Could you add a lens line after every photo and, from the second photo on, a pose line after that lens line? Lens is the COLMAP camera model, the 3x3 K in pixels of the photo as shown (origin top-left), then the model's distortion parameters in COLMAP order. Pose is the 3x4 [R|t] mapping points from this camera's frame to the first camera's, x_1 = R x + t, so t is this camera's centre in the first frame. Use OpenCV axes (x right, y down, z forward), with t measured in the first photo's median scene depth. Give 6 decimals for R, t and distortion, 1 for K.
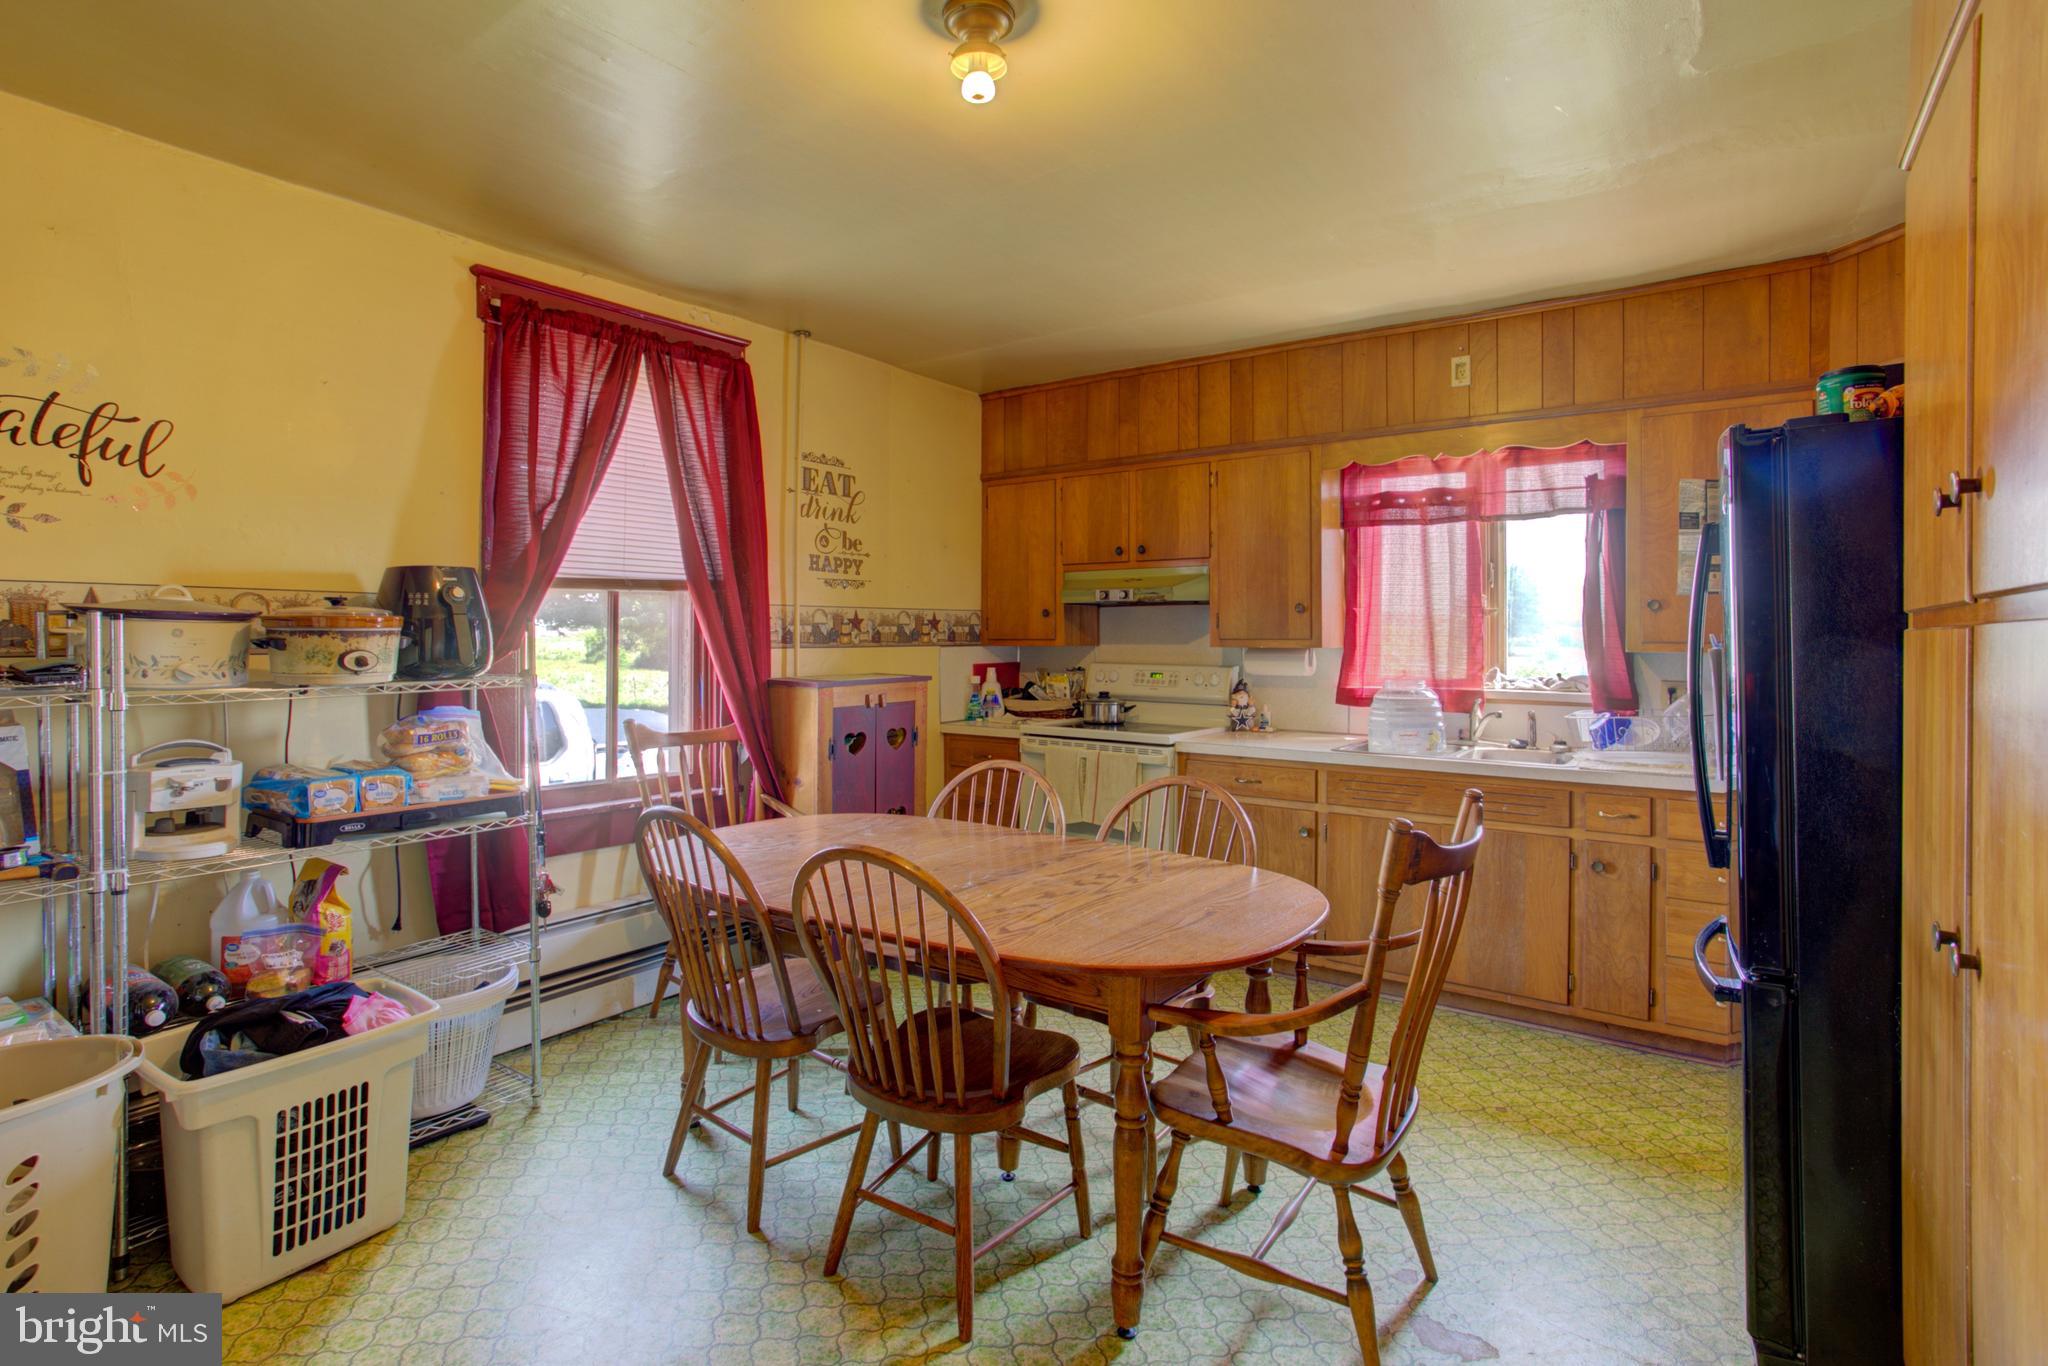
lens RADIAL K [[990.1, 0, 1028.4], [0, 990.1, 640.8], [0, 0, 1]] dist [-0.028902, 0.000263]
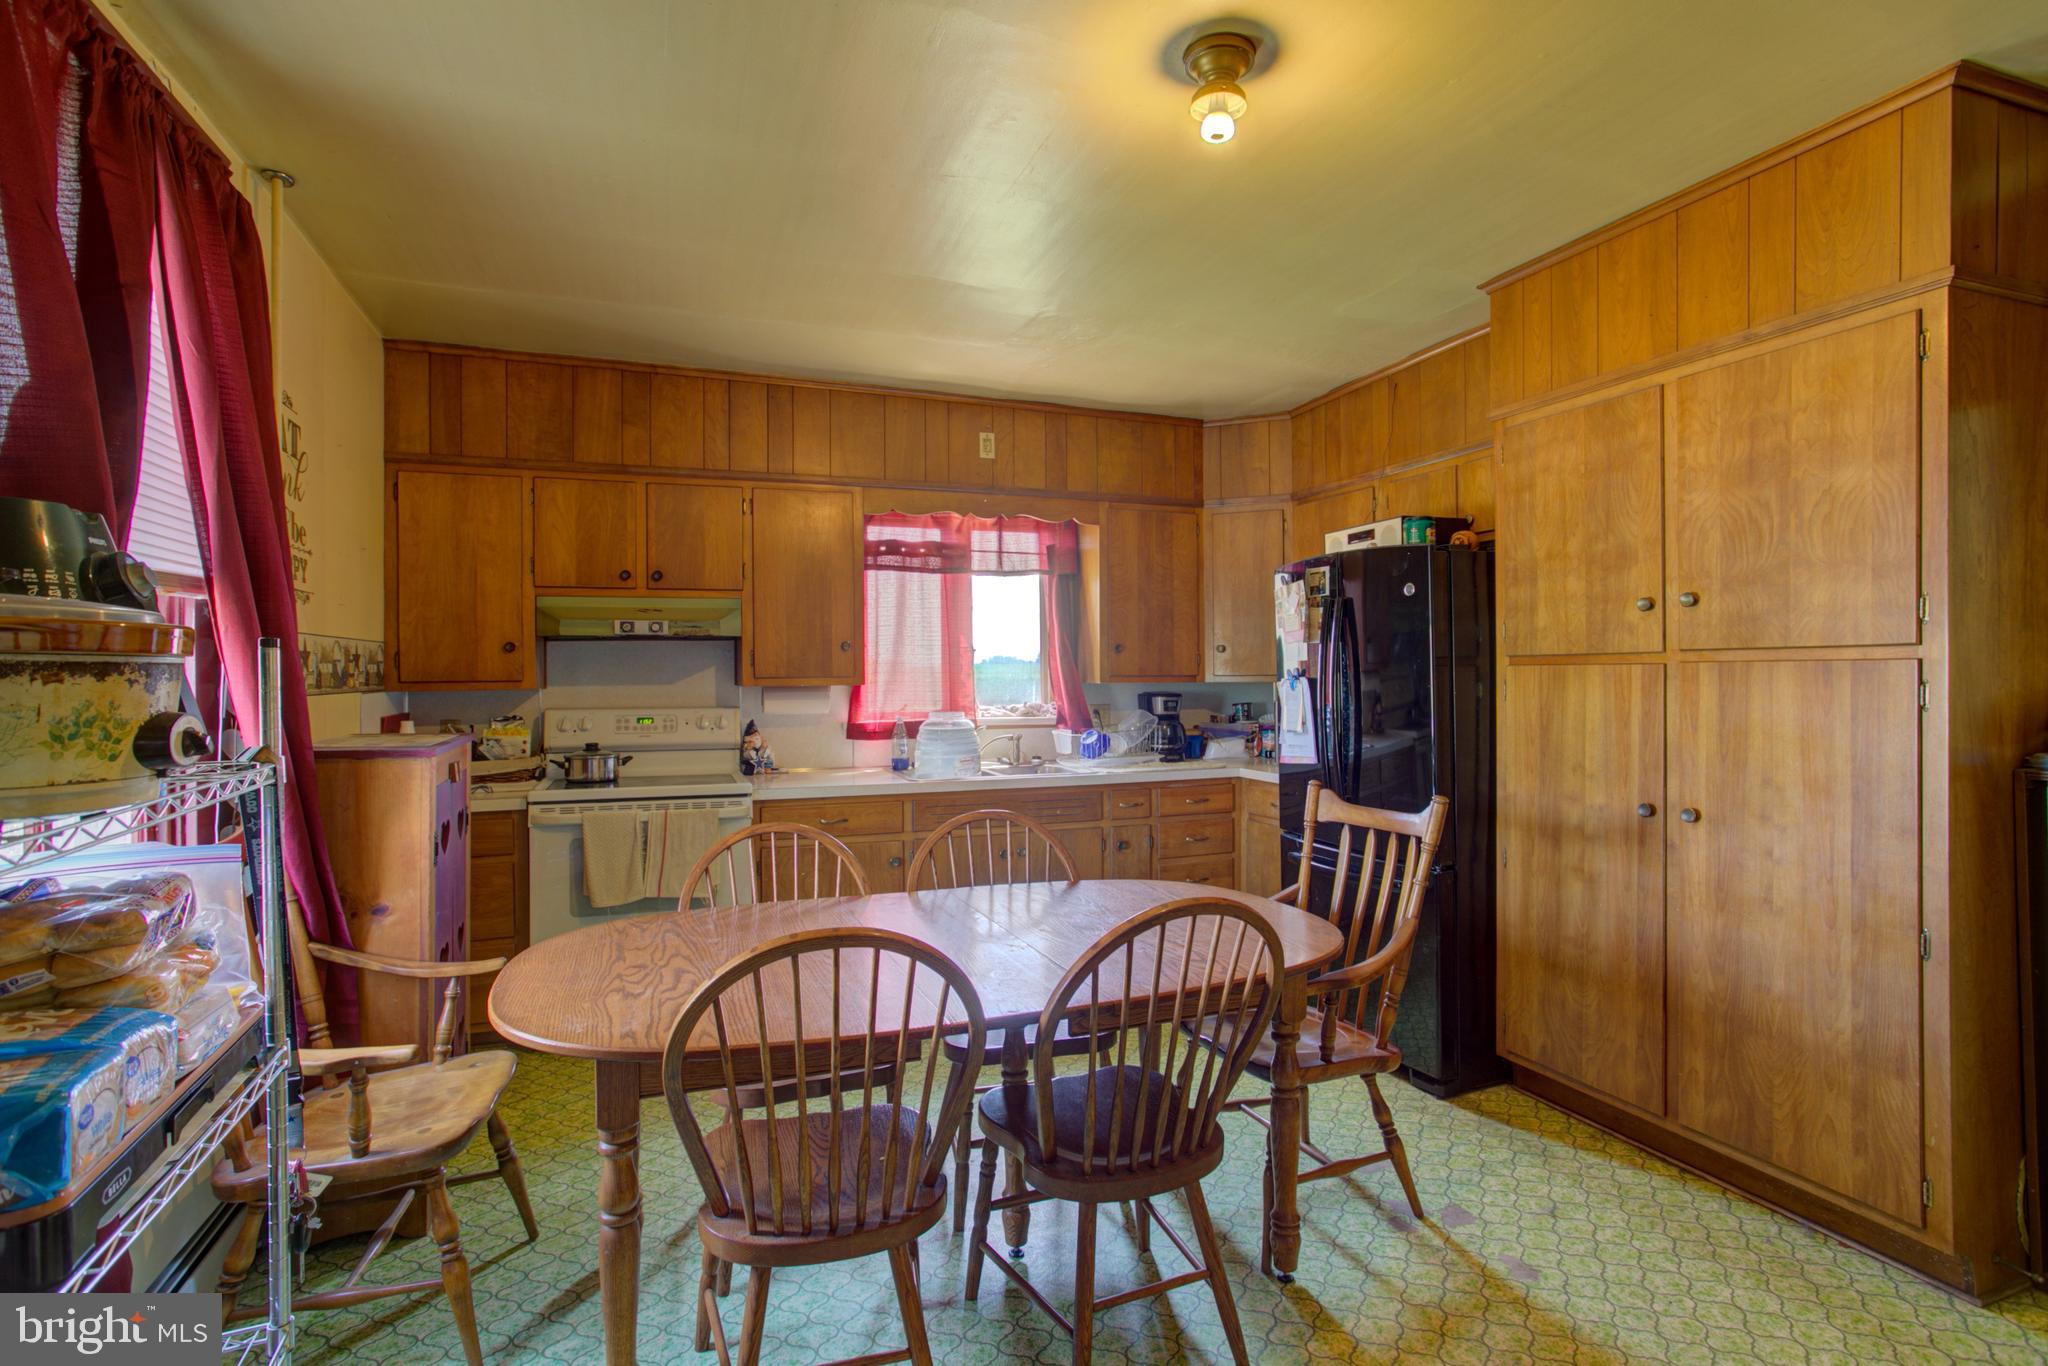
lens RADIAL K [[978.5, 0, 1024.5], [0, 978.5, 679.7], [0, 0, 1]] dist [-0.014111, 0.000602]
pose [[0.573650, -0.011094, 0.819025, -0.424787], [0.013128, 0.999904, 0.004349, -0.000533], [-0.818995, 0.008258, 0.573741, 0.260832]]
